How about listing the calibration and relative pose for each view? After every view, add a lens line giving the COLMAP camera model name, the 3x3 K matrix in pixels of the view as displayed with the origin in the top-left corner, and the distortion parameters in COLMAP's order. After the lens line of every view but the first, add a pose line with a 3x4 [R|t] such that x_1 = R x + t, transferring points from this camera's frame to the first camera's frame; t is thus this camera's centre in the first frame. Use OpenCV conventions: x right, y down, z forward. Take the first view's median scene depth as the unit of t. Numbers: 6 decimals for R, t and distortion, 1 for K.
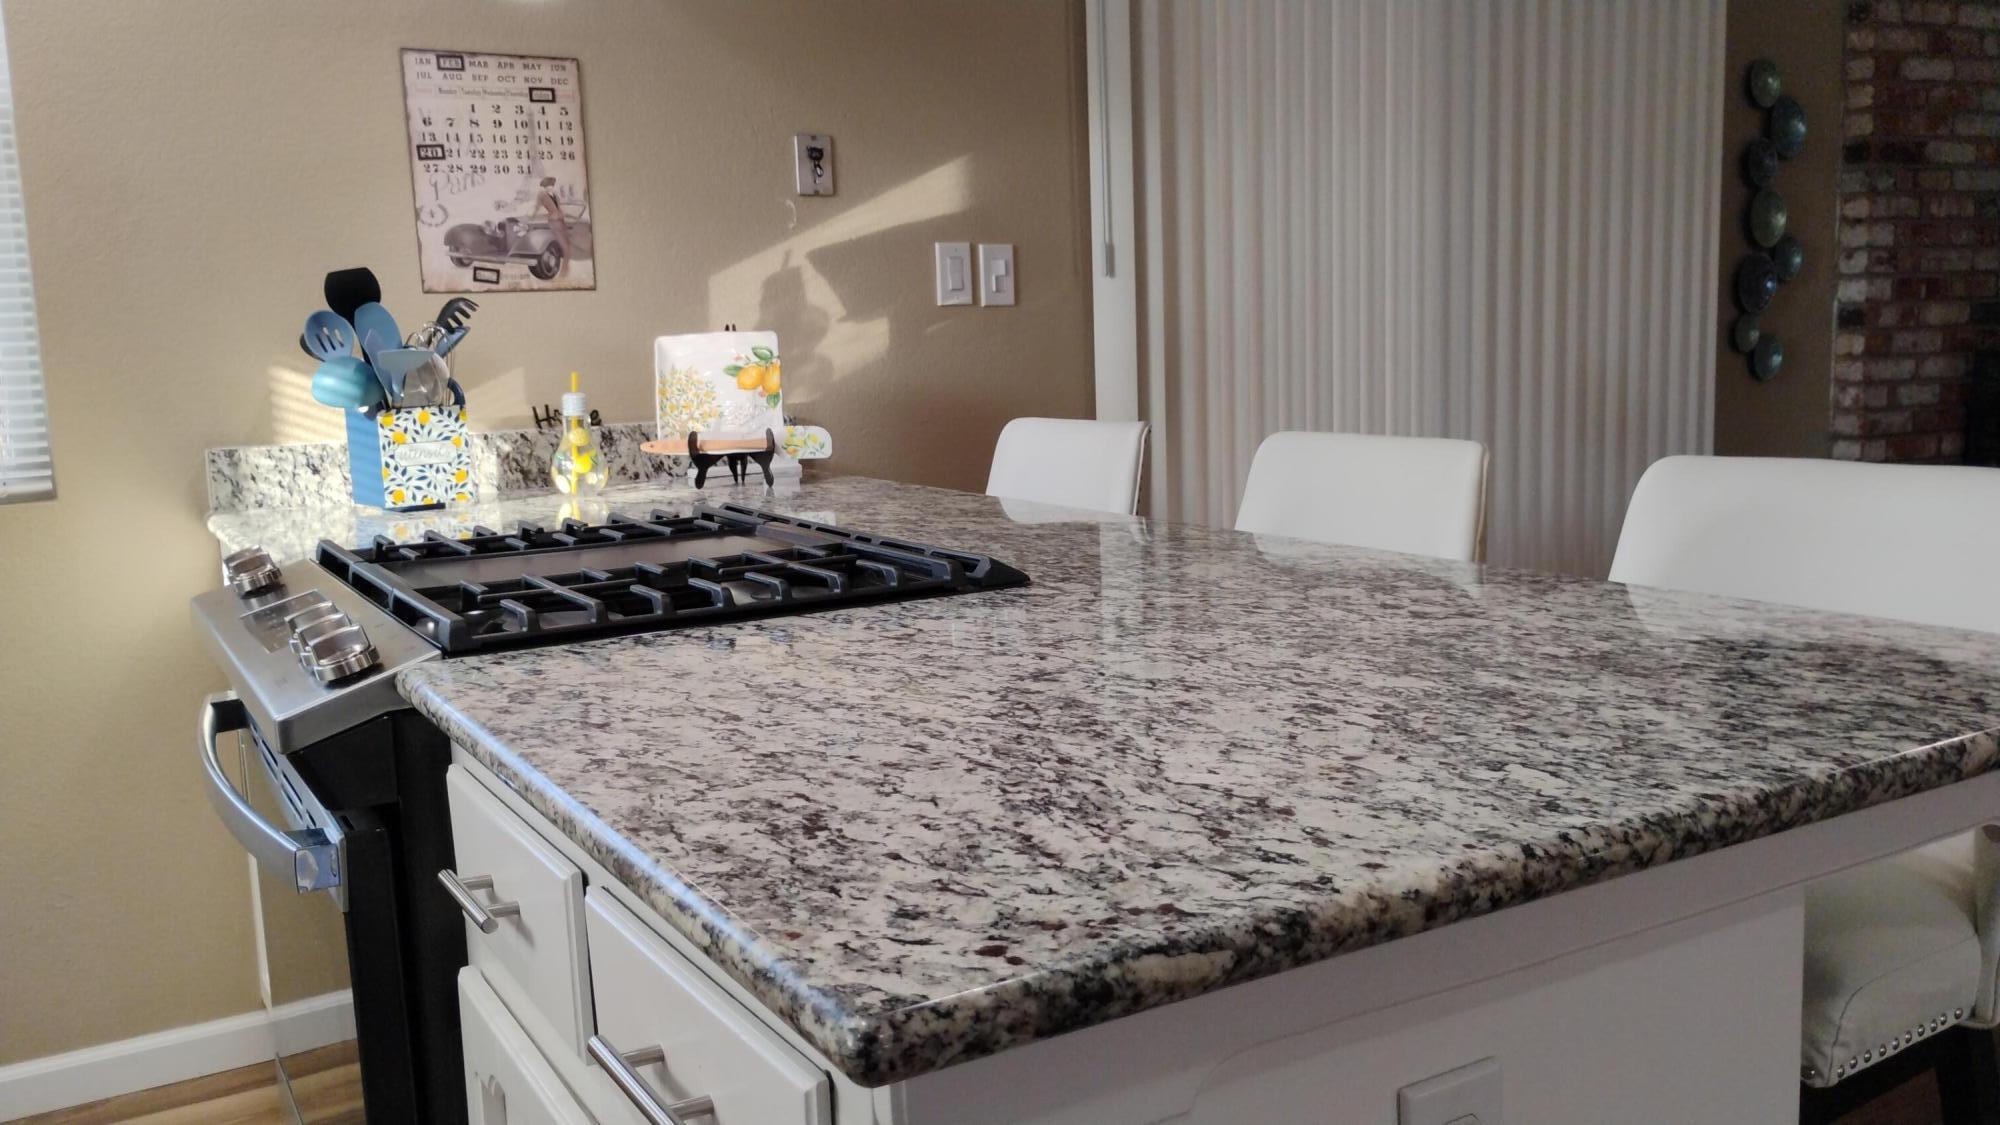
lens RADIAL K [[1666.3, 0, 1000.0], [0, 1666.3, 562.5], [0, 0, 1]] dist [0.072944, -0.107322]
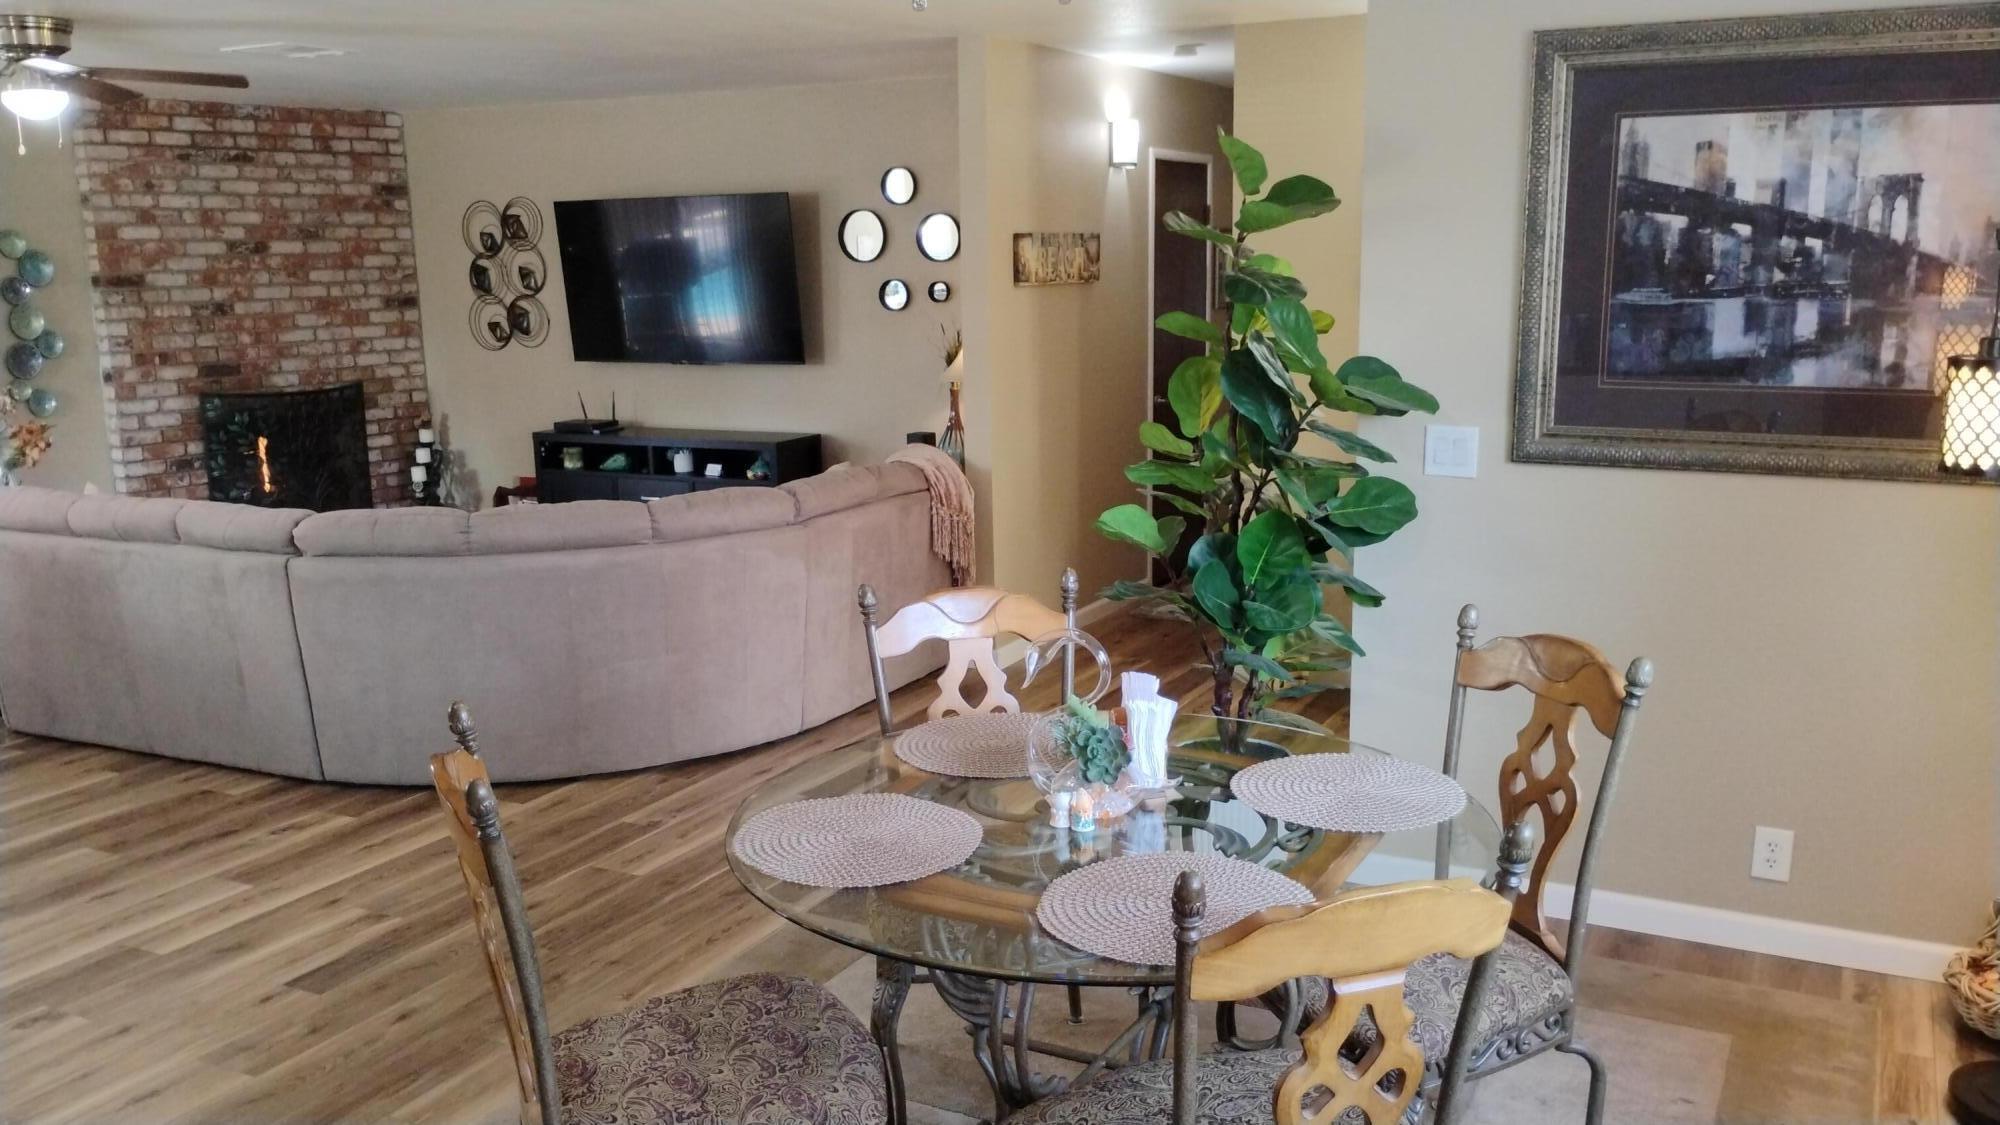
lens RADIAL K [[1666.3, 0, 1000.0], [0, 1666.3, 562.5], [0, 0, 1]] dist [0.072944, -0.107322]
pose [[0.851734, -0.079320, 0.517936, 0.386938], [0.062248, 0.996793, 0.050290, 0.012072], [-0.520264, -0.010594, 0.853940, -0.953254]]
